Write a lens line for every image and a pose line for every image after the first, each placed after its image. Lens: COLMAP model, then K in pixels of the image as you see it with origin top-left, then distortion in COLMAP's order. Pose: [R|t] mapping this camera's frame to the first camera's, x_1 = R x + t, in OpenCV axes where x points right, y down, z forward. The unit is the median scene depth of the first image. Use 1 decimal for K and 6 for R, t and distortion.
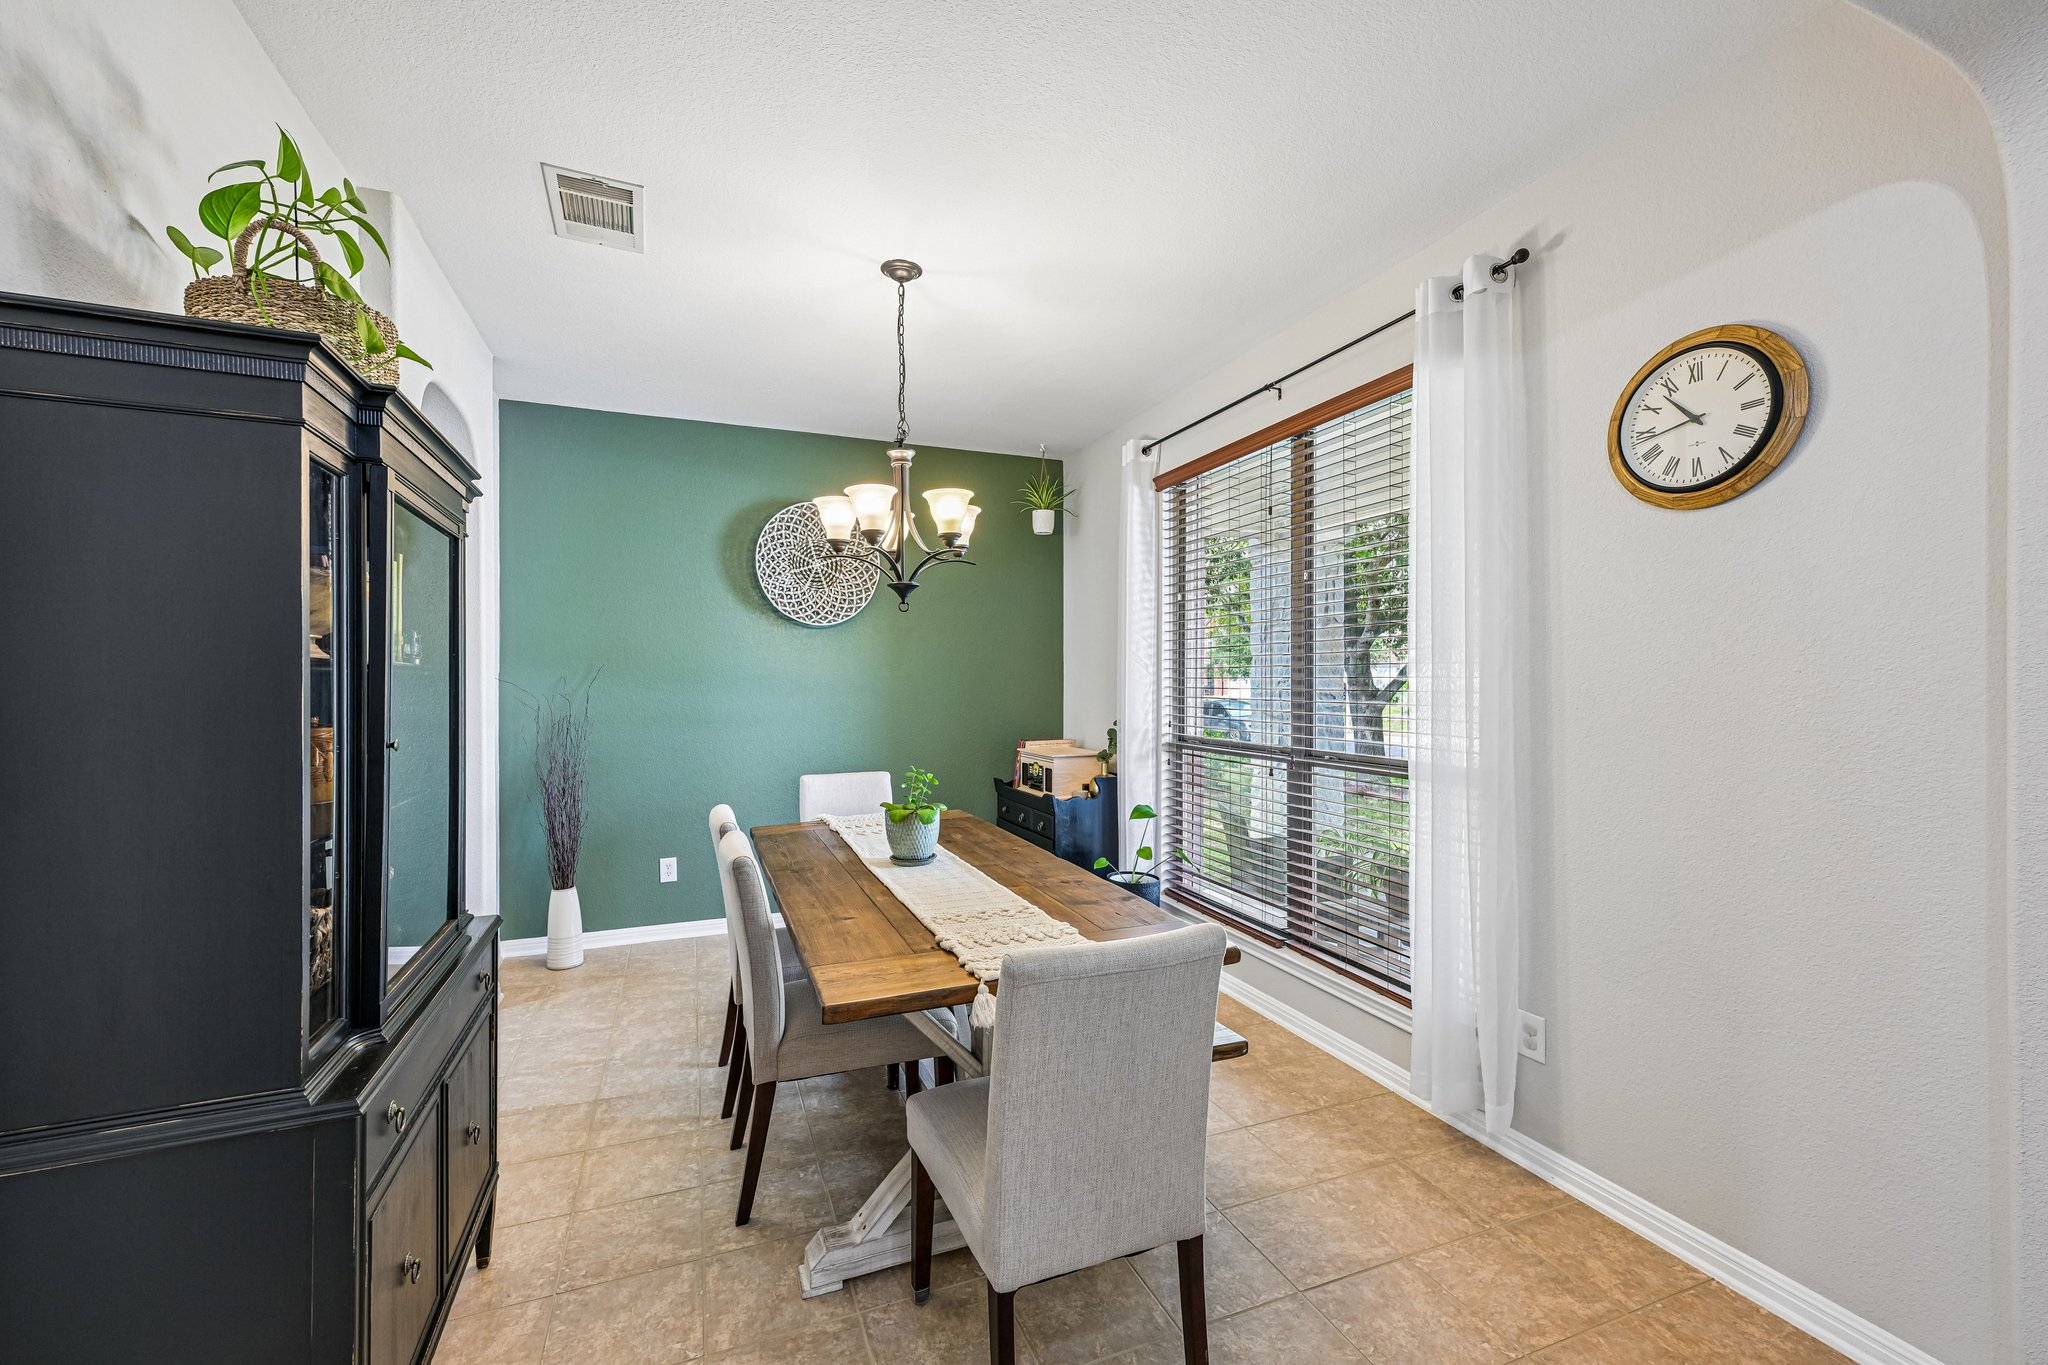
lens RADIAL K [[837.1, 0, 1017.4], [0, 837.1, 691.2], [0, 0, 1]] dist [0.012262, -0.000445]
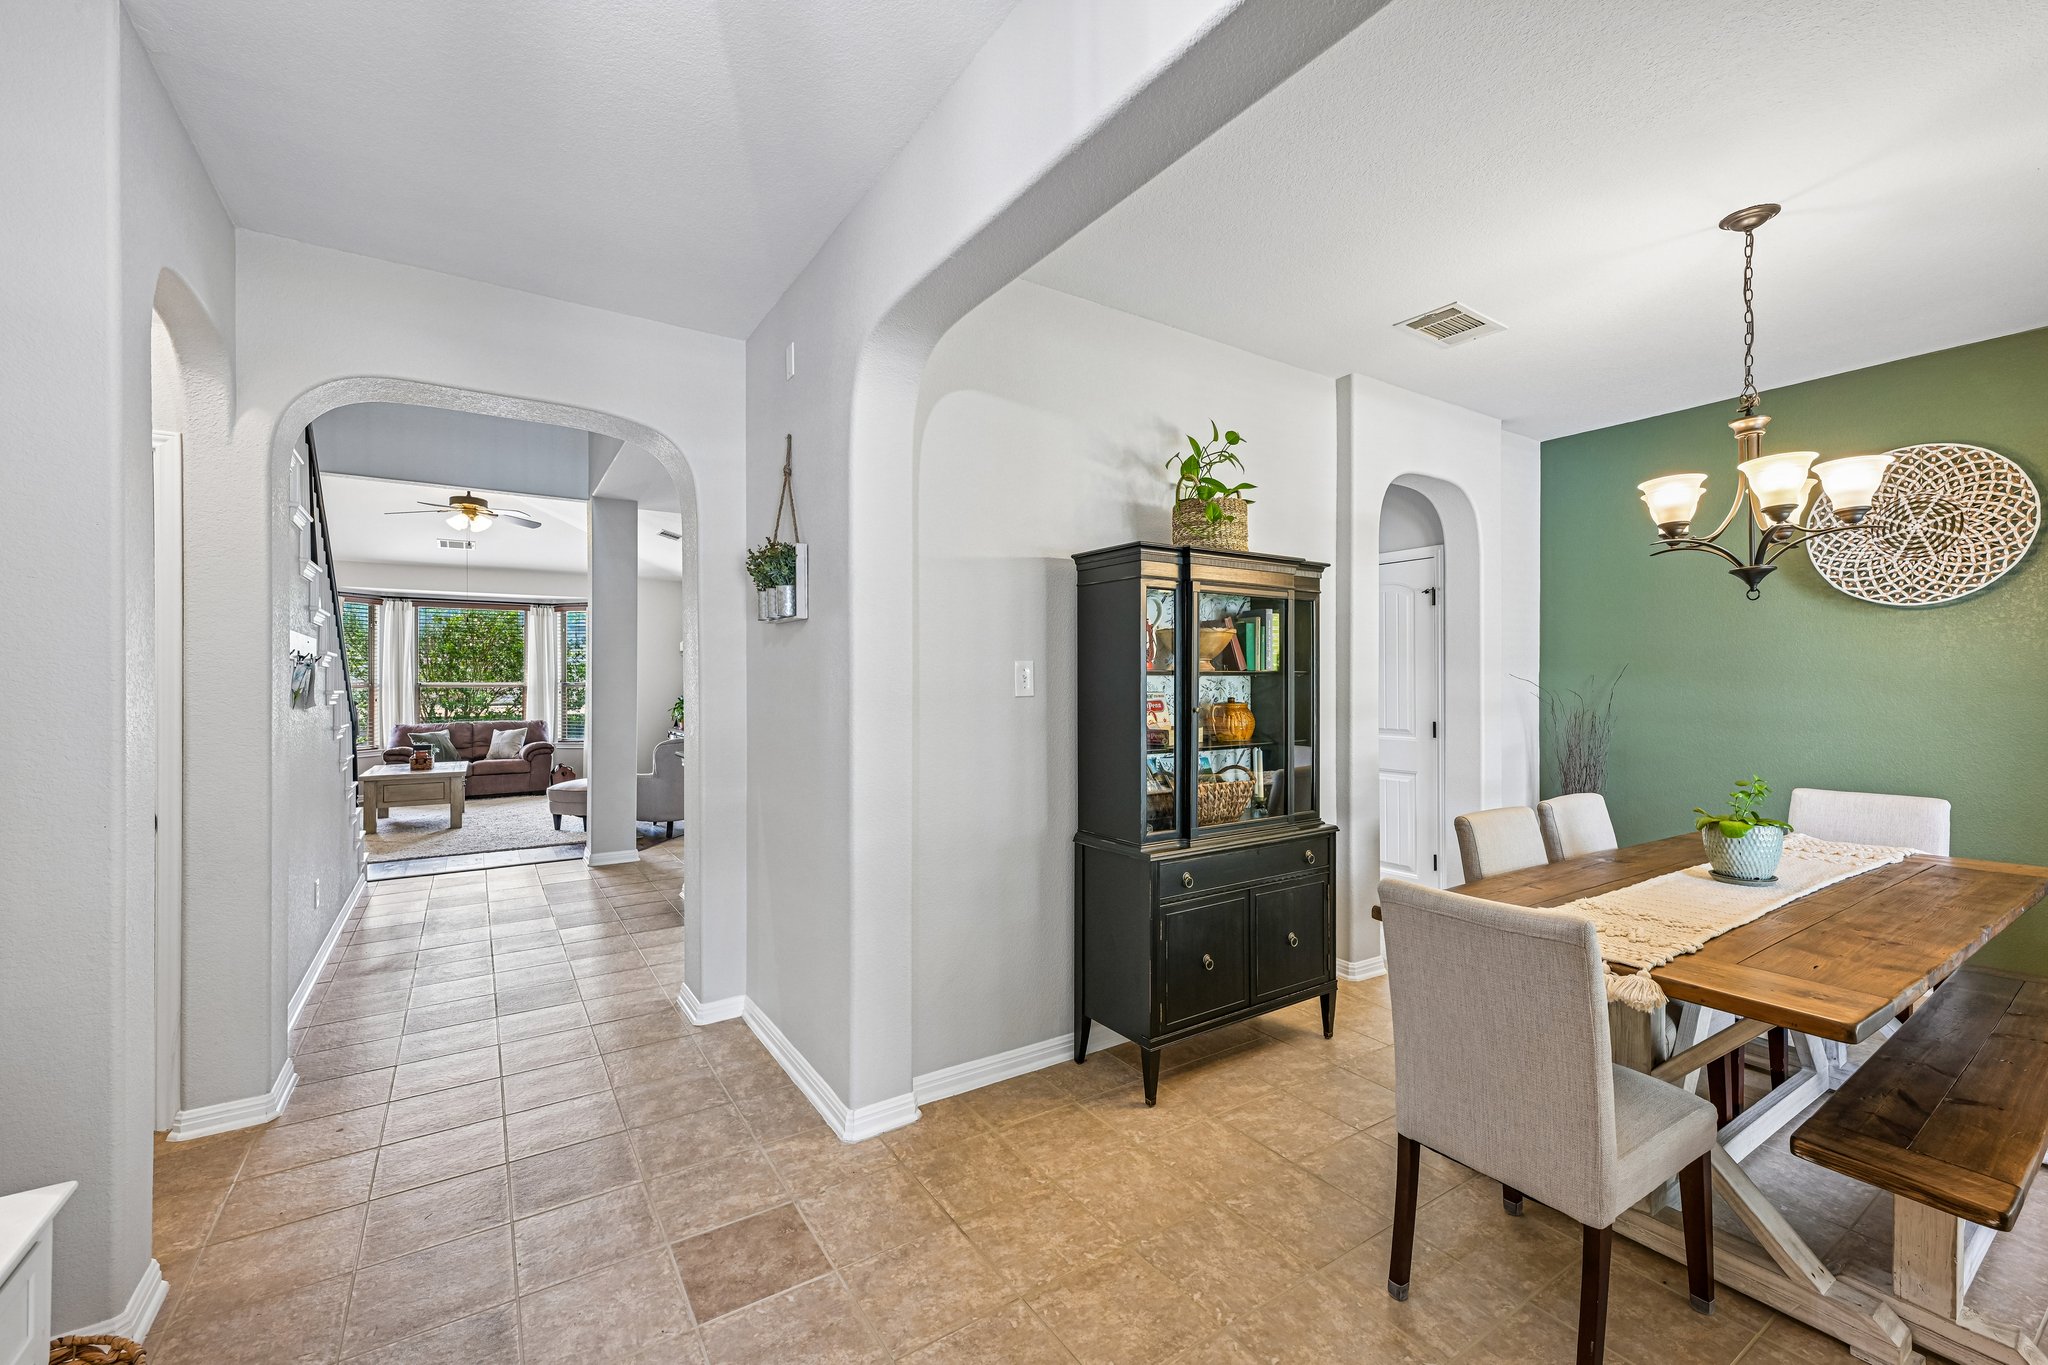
lens RADIAL K [[837.1, 0, 1017.1], [0, 837.1, 686.6], [0, 0, 1]] dist [0.012262, -0.000445]
pose [[0.198693, 0.003874, -0.980054, 0.587621], [-0.009335, 0.999954, 0.002060, 0.003209], [0.980017, 0.008740, 0.198720, 0.060544]]
